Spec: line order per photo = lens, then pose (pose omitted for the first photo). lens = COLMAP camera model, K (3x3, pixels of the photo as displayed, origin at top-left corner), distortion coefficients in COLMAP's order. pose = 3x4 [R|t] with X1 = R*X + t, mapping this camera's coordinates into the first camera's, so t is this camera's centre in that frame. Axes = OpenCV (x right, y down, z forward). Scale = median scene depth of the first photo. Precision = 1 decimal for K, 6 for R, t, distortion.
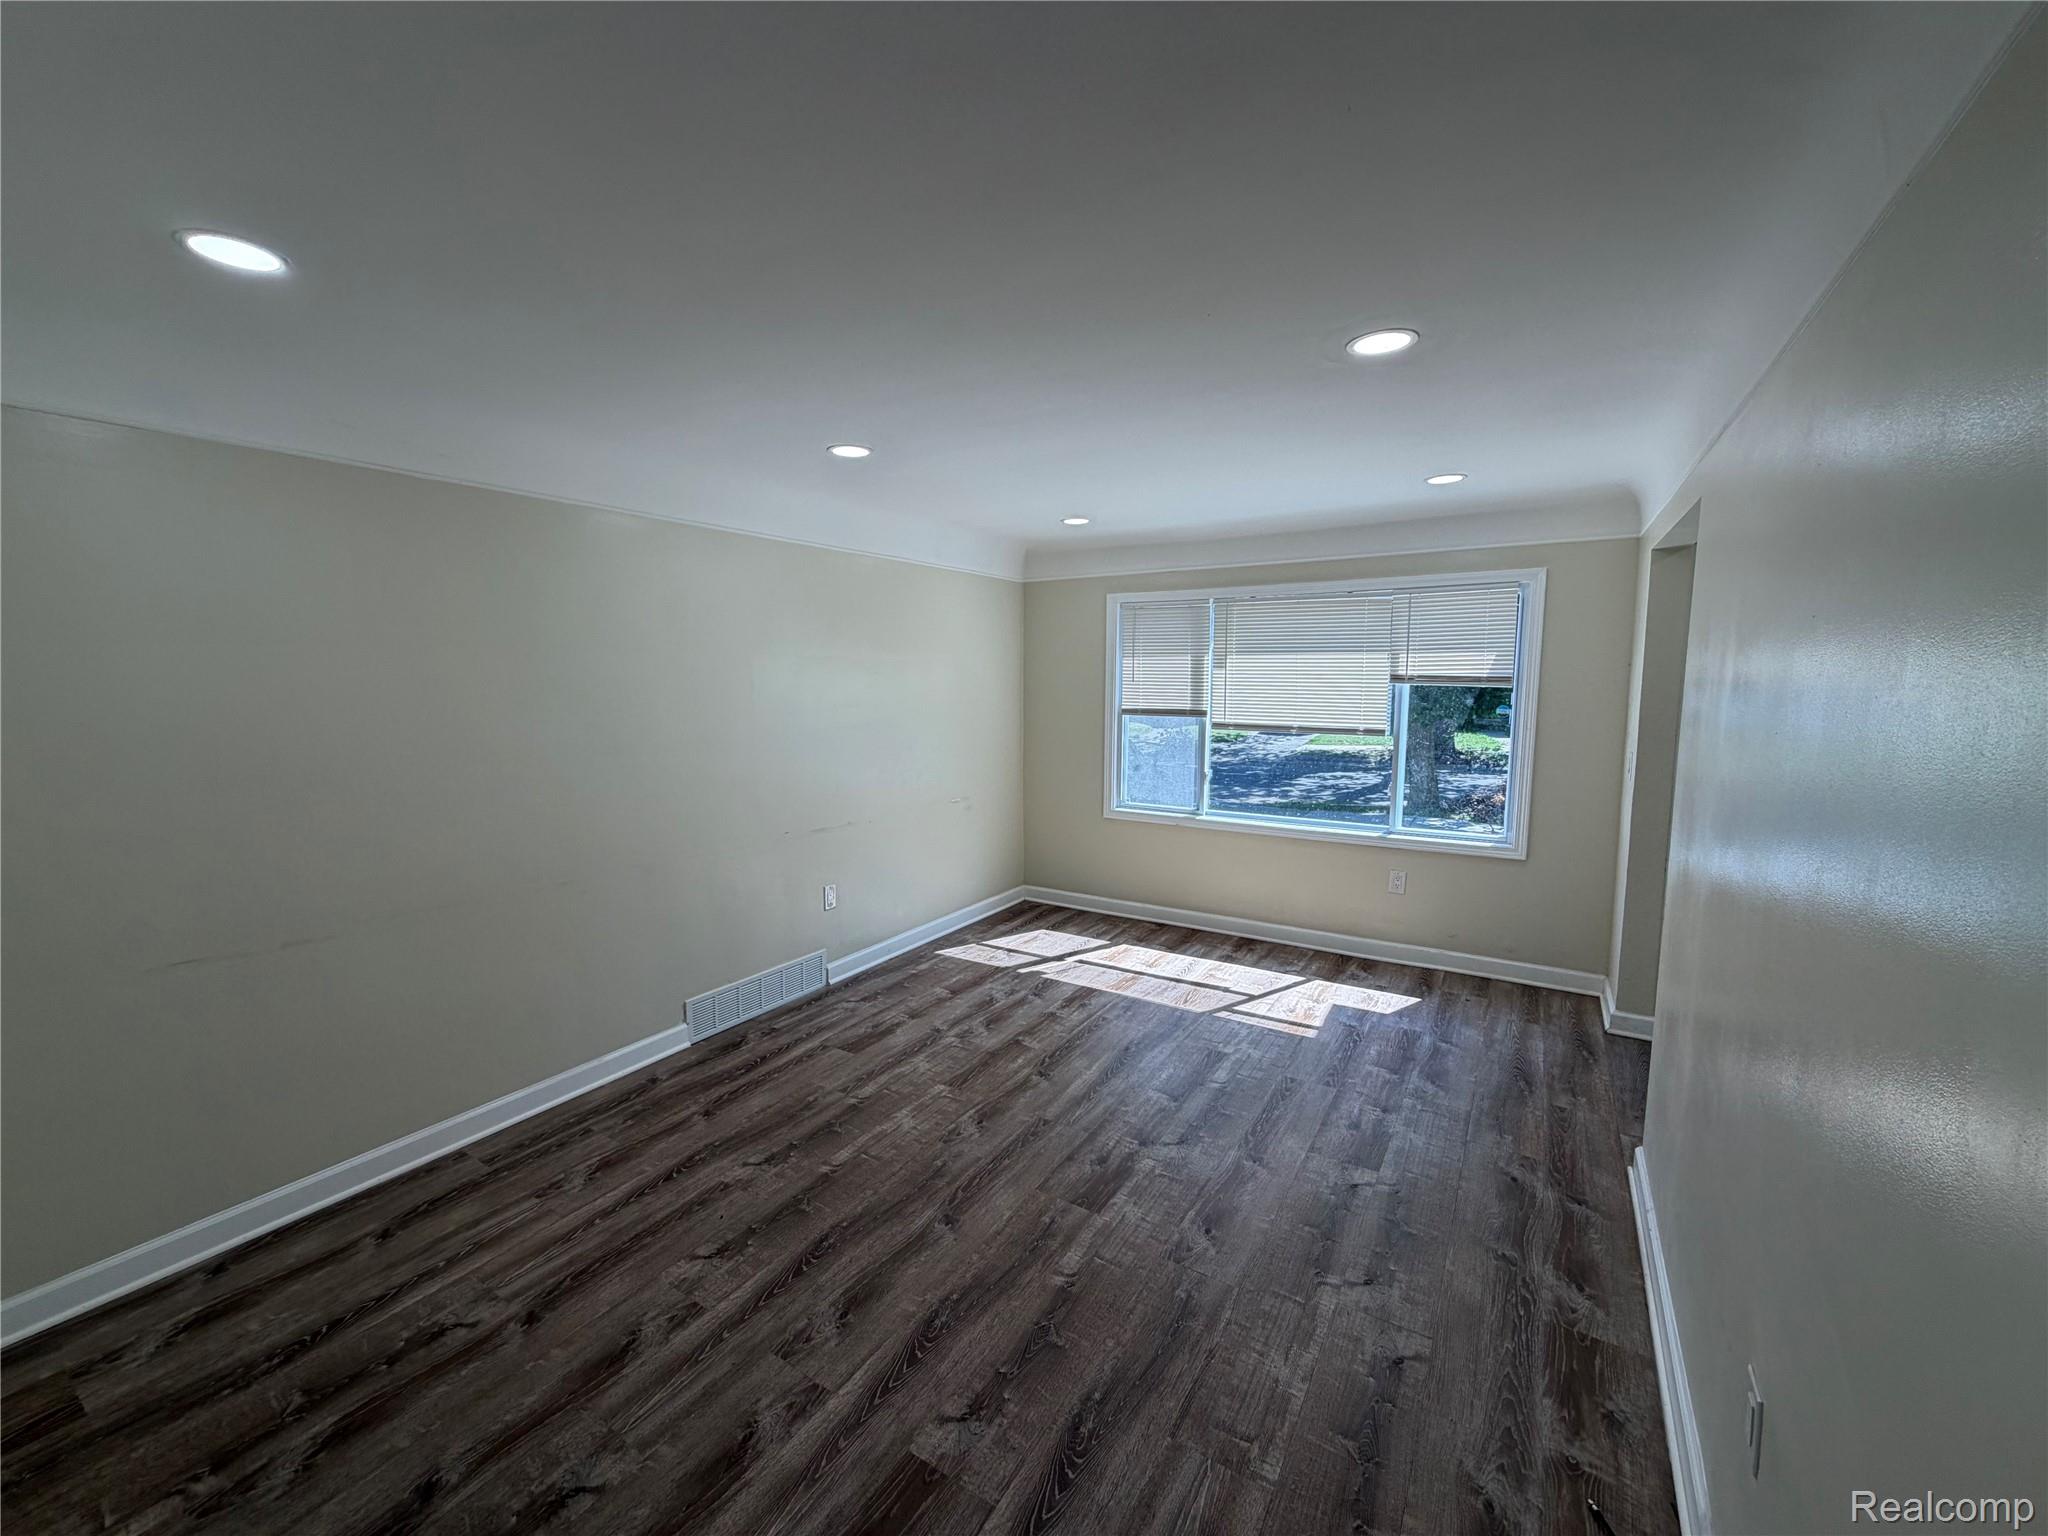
lens RADIAL K [[818.8, 0, 1025.0], [0, 818.8, 766.2], [0, 0, 1]] dist [0.004507, -0.000458]
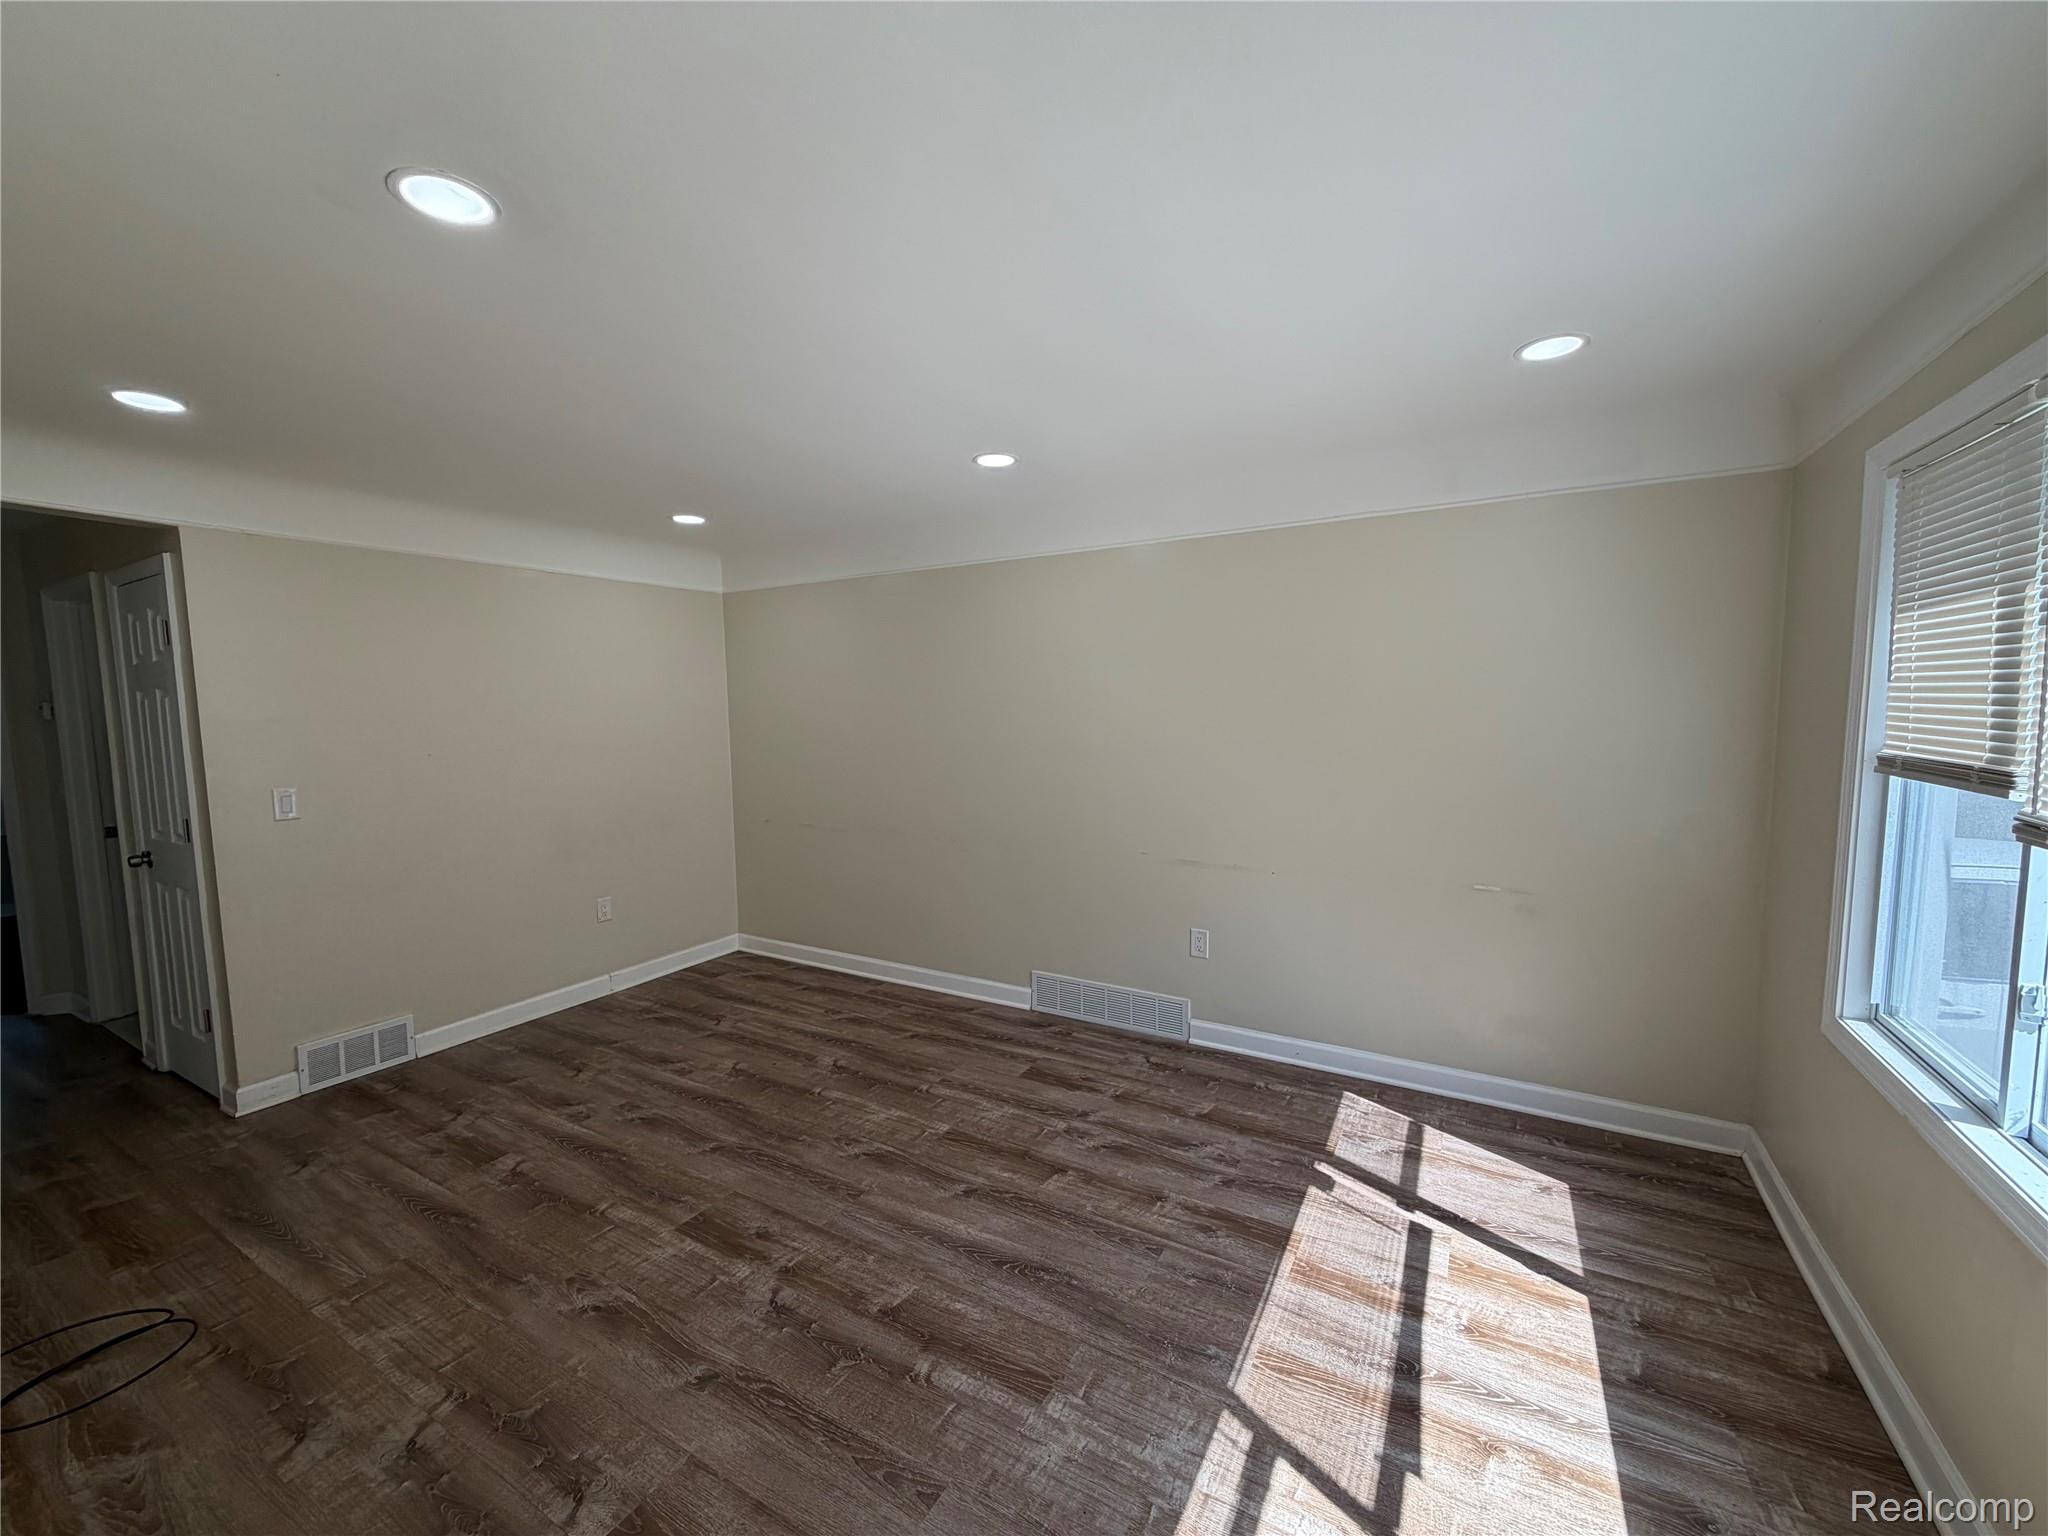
lens RADIAL K [[818.8, 0, 1024.9], [0, 818.8, 789.6], [0, 0, 1]] dist [0.004507, -0.000458]
pose [[0.027735, 0.103360, -0.994257, 0.712592], [-0.097725, 0.990156, 0.100208, -0.083045], [0.994827, 0.094385, 0.037563, 0.922731]]
